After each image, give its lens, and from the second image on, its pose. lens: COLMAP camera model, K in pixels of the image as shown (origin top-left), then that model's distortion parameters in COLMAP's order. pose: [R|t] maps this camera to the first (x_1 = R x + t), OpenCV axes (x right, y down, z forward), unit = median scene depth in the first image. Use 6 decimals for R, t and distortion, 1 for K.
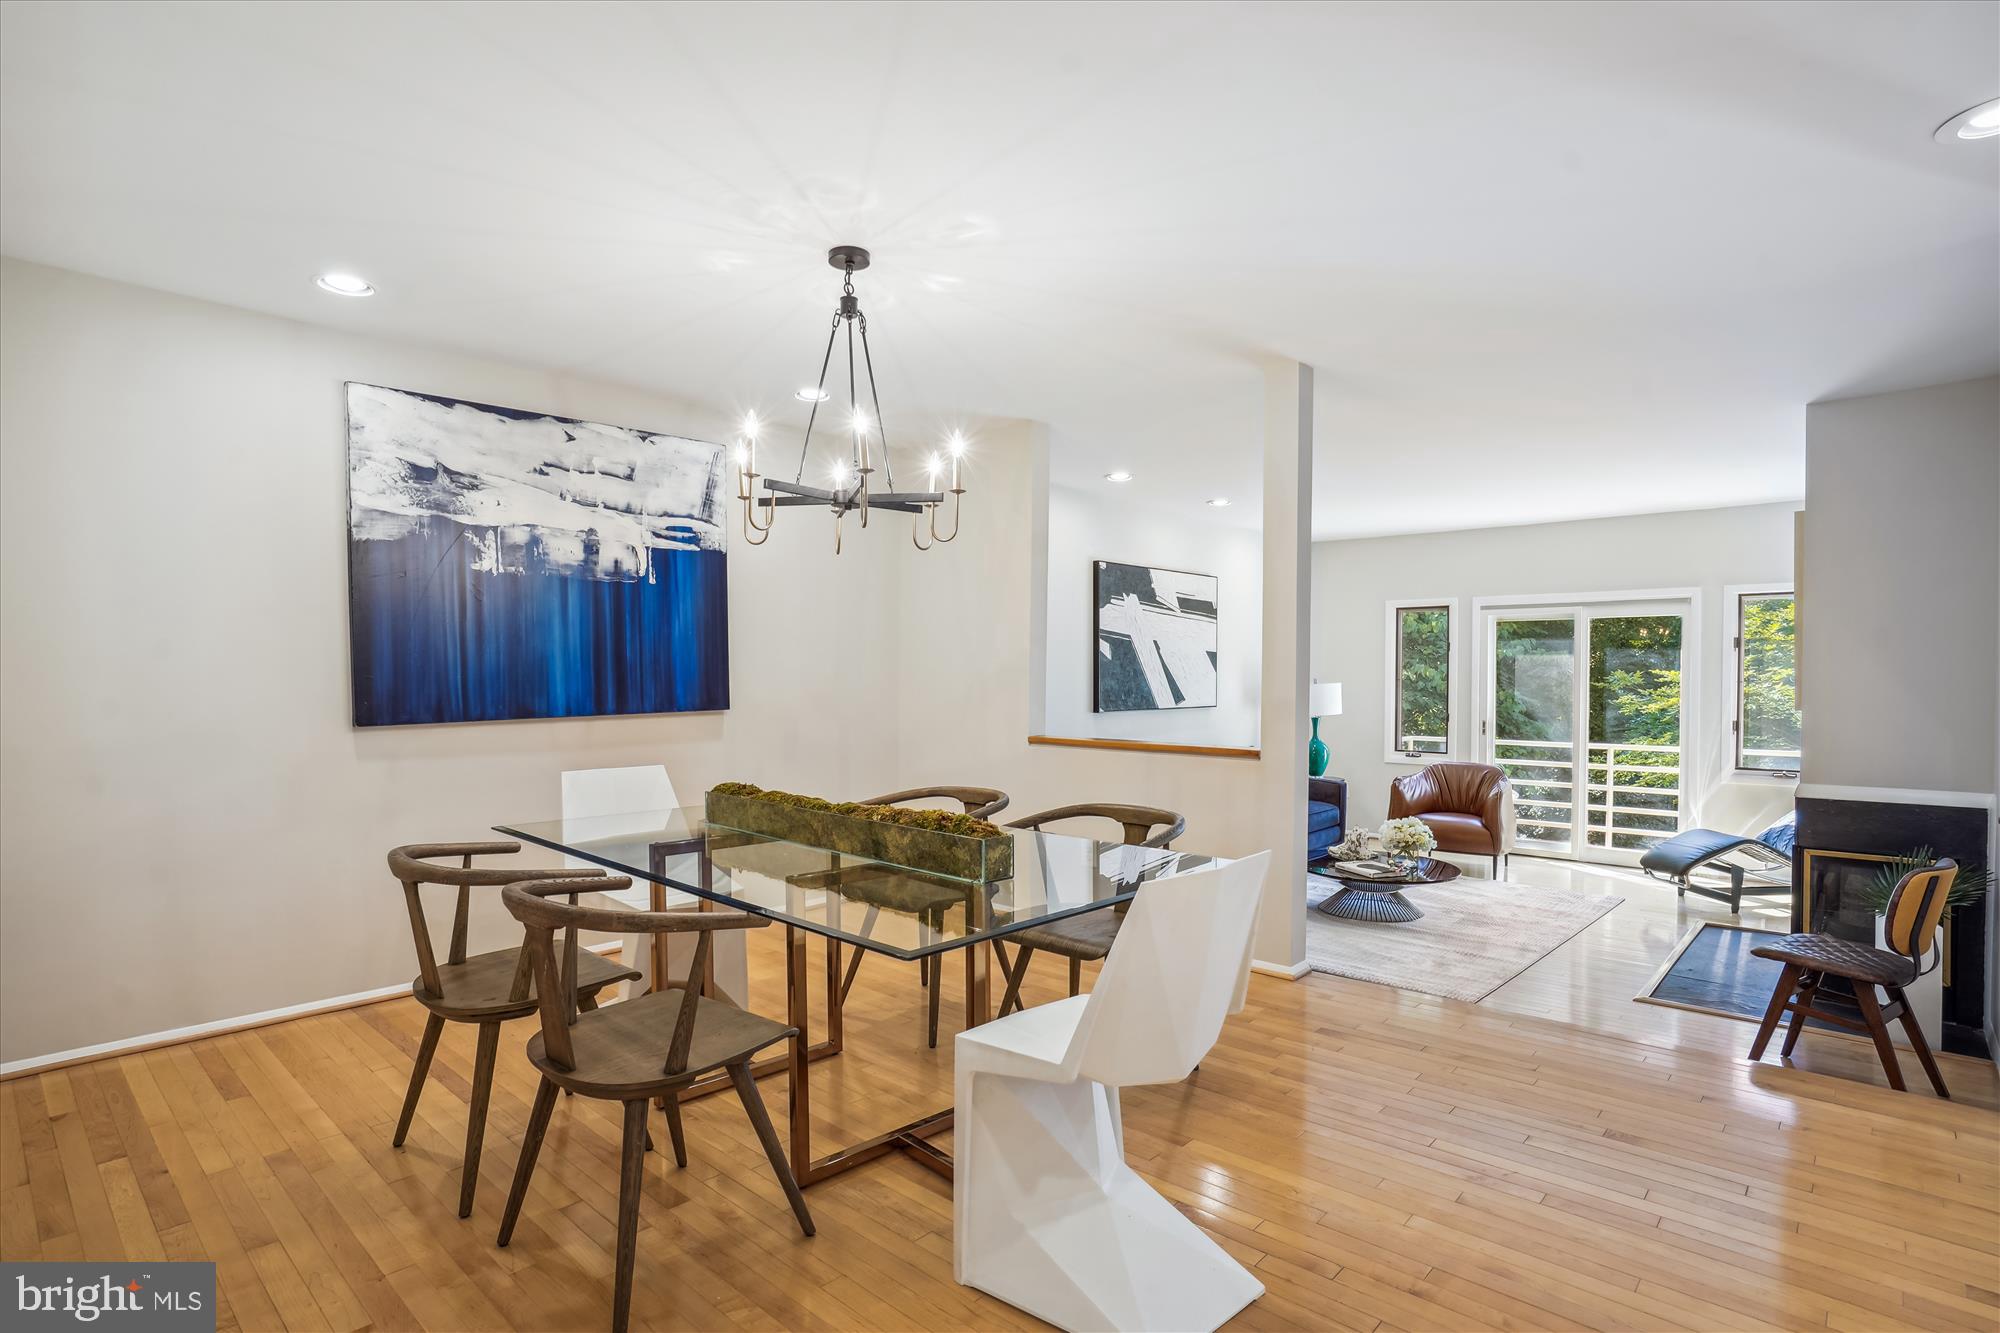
lens RADIAL K [[989.4, 0, 998.7], [0, 989.4, 678.9], [0, 0, 1]] dist [-0.045953, 0.000276]
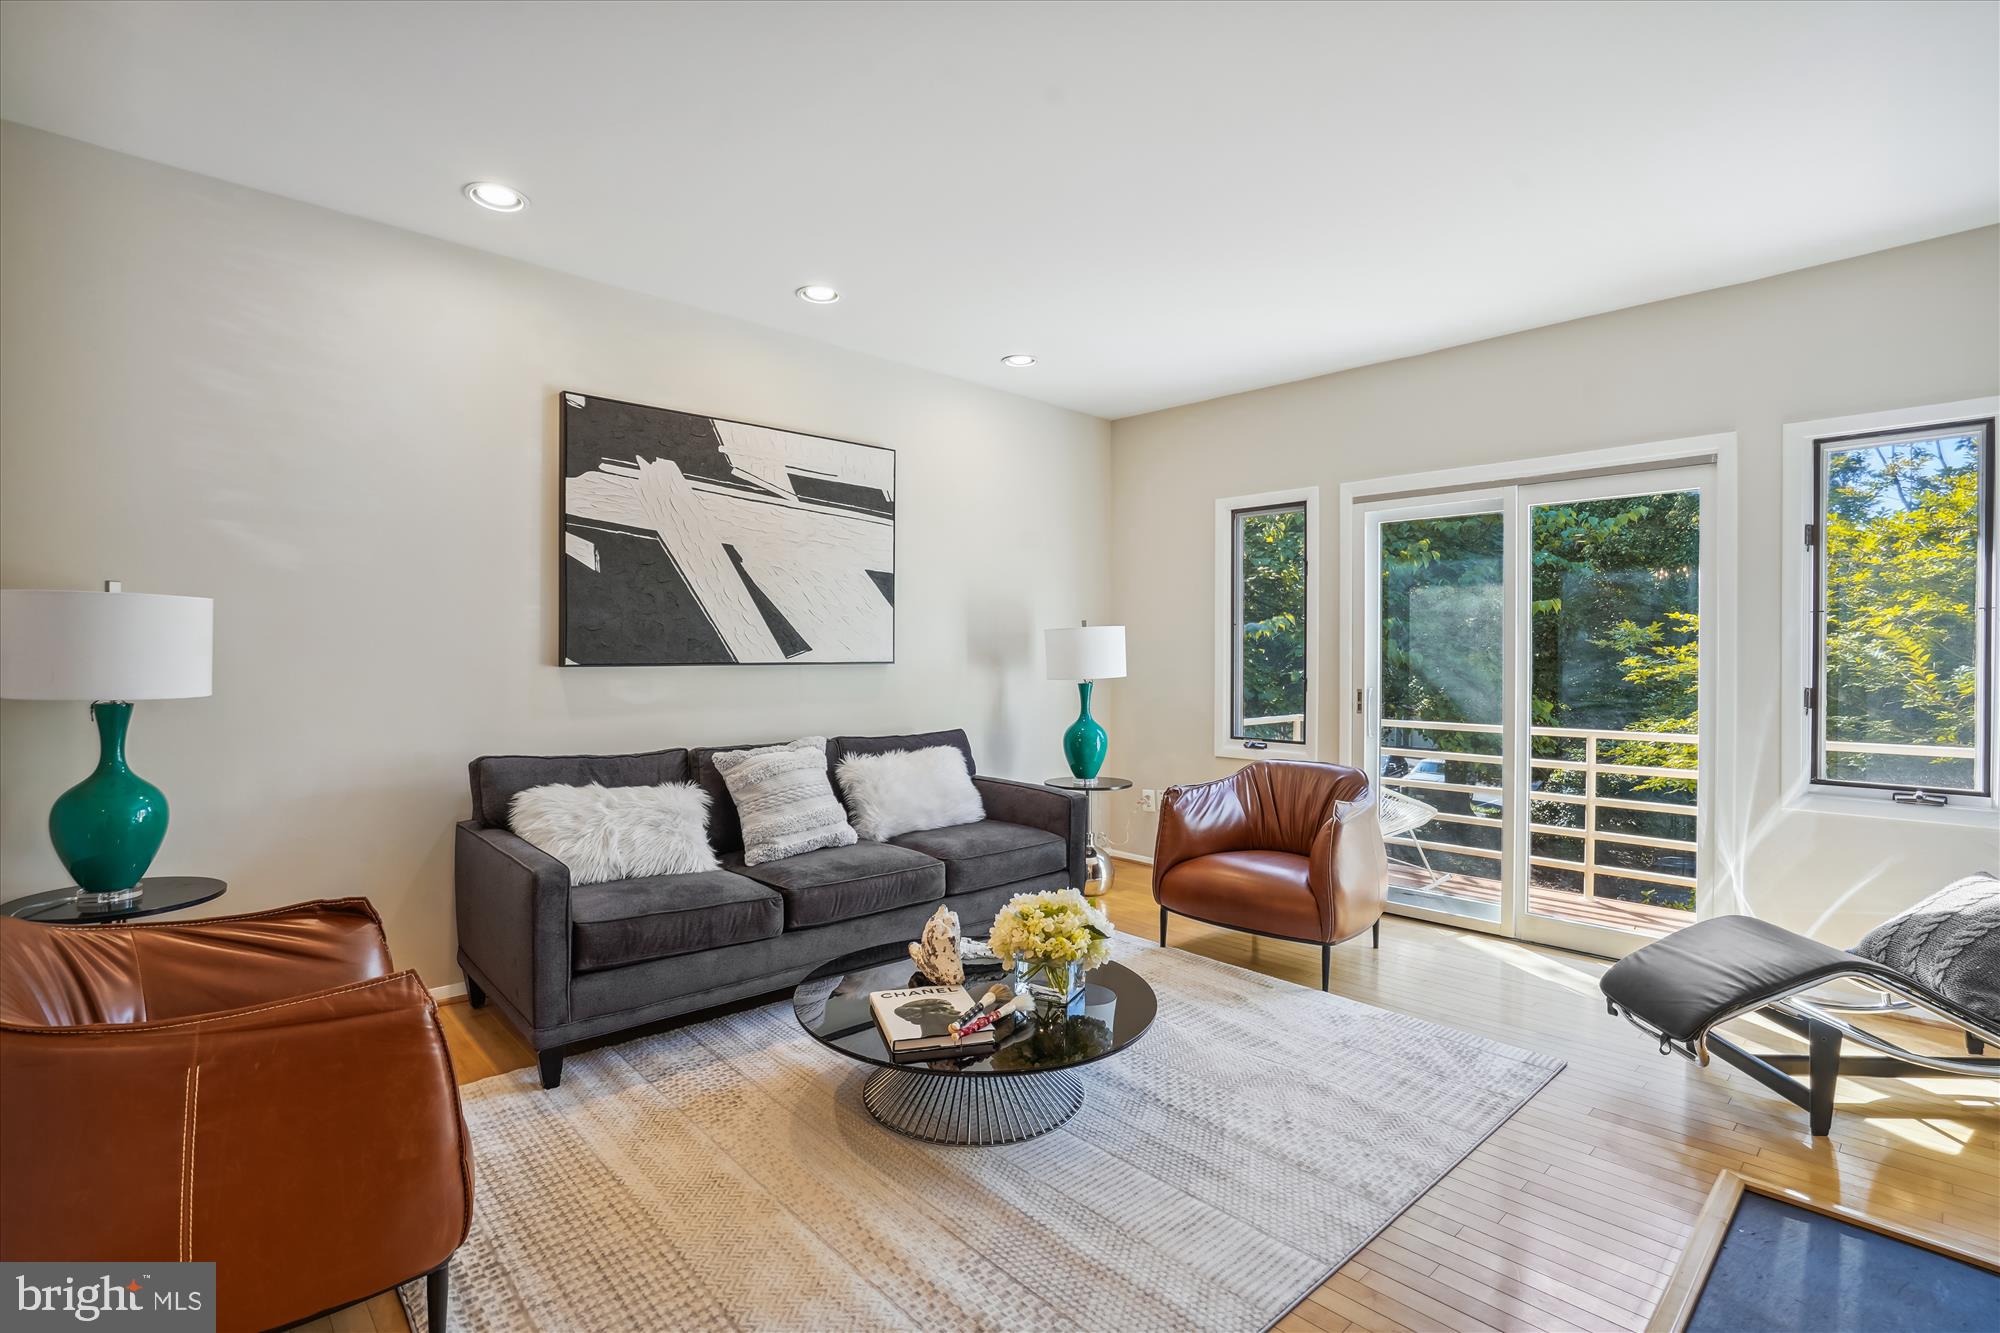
lens RADIAL K [[942.8, 0, 1007.0], [0, 942.8, 658.5], [0, 0, 1]] dist [-0.040986, 0.016659]
pose [[0.998051, -0.000660, -0.062400, 0.336541], [0.000293, 0.999983, -0.005888, 0.029232], [0.062403, 0.005858, 0.998034, 0.439628]]
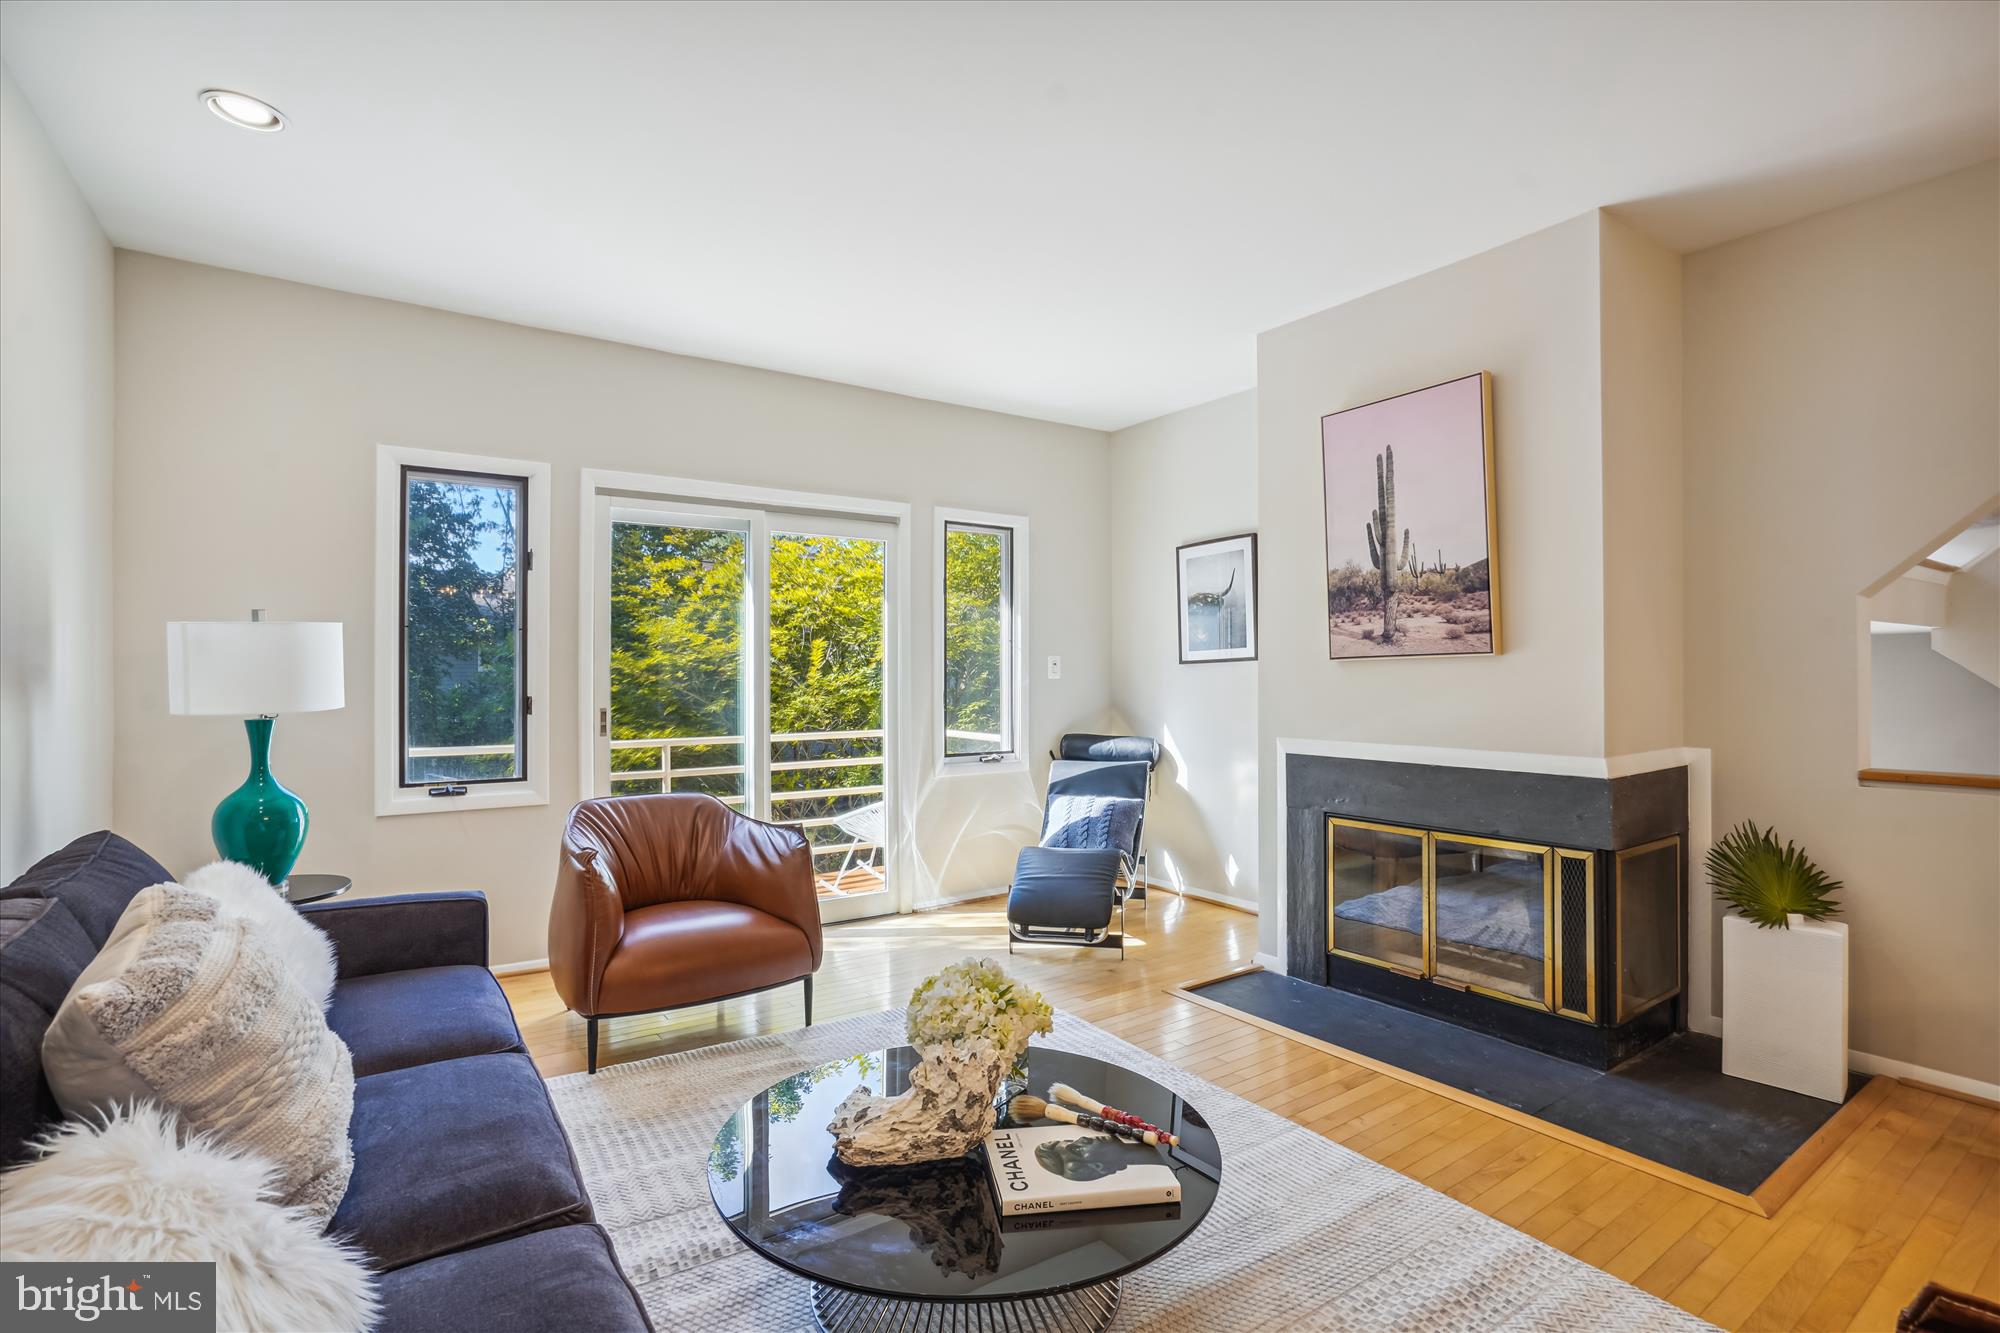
lens RADIAL K [[942.8, 0, 1007.0], [0, 942.8, 658.5], [0, 0, 1]] dist [-0.040986, 0.016659]
pose [[0.207129, 0.007561, 0.978284, 0.056268], [0.006334, 0.999939, -0.009069, 0.023950], [-0.978293, 0.008075, 0.207069, 0.725199]]
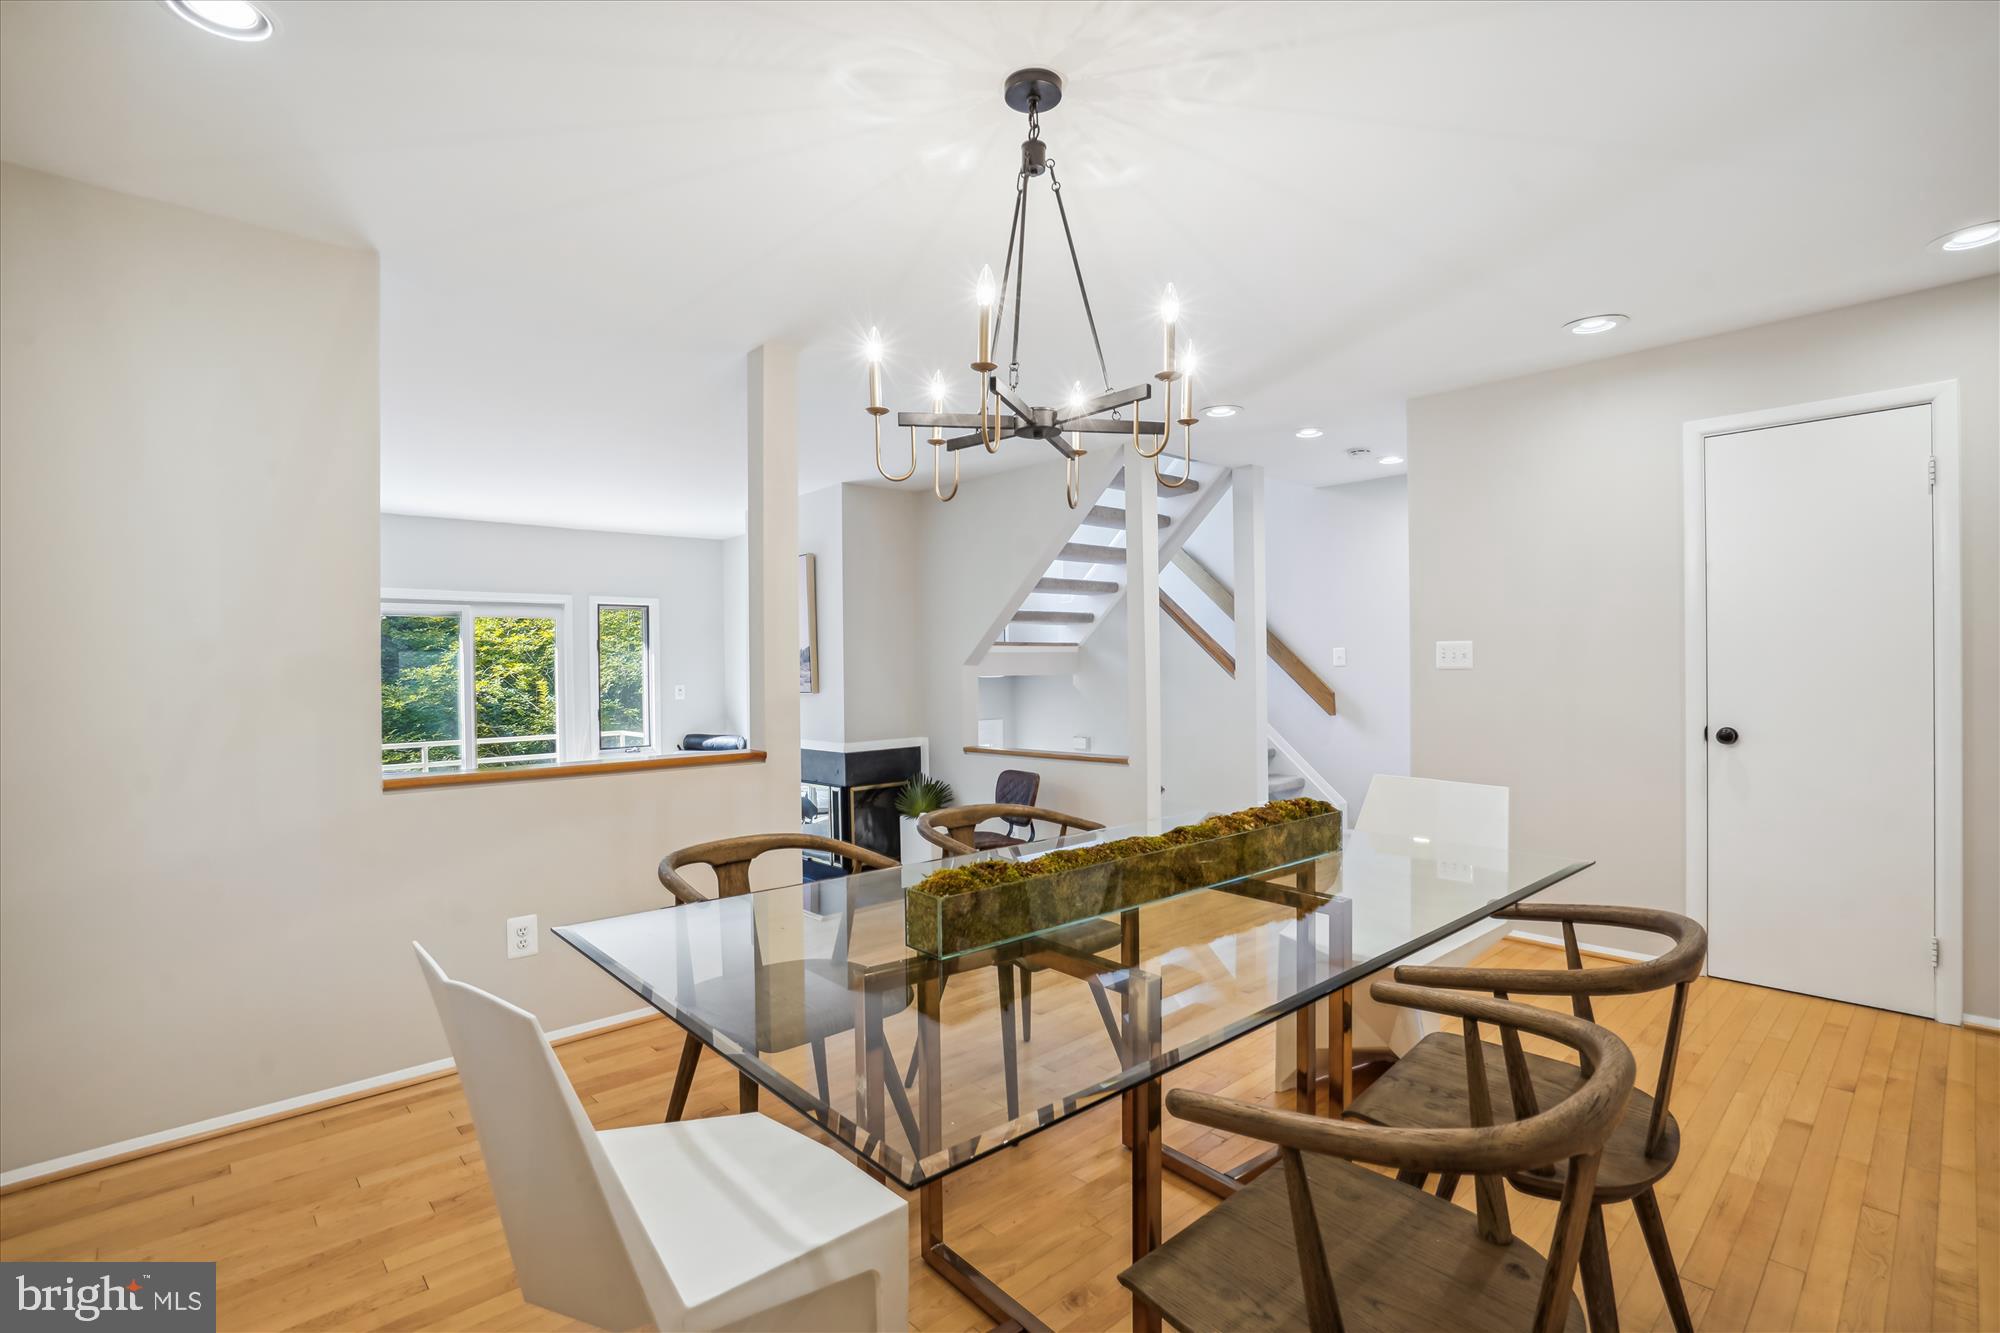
lens RADIAL K [[942.8, 0, 1007.0], [0, 942.8, 658.5], [0, 0, 1]] dist [-0.040986, 0.016659]
pose [[0.081078, -0.004121, 0.996699, -0.327751], [0.020723, 0.999782, 0.002448, -0.010731], [-0.996492, 0.020456, 0.081146, 0.356126]]
